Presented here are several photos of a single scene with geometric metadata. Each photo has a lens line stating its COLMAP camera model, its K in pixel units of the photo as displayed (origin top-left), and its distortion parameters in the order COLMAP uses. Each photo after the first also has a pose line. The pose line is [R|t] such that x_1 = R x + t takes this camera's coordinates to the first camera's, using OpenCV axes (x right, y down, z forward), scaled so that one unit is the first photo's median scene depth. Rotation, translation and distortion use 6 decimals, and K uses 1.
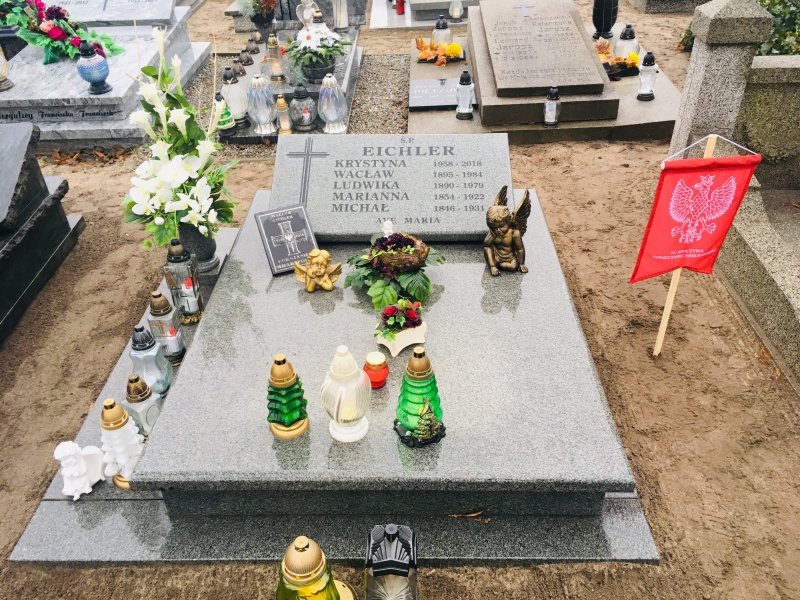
lens RADIAL K [[668.5, 0, 402.2], [0, 668.5, 302.0], [0, 0, 1]] dist [0.080338, -0.090277]
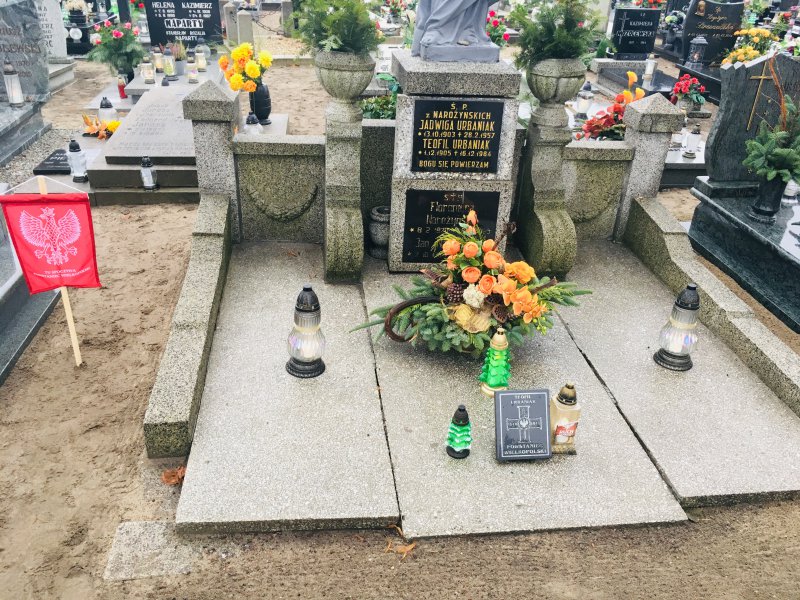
lens RADIAL K [[668.5, 0, 402.2], [0, 668.5, 302.0], [0, 0, 1]] dist [0.080338, -0.090277]
pose [[0.985978, 0.000167, 0.166876, 0.453494], [0.021658, 0.991414, -0.128954, 0.082134], [-0.165465, 0.130760, 0.977509, -0.157760]]
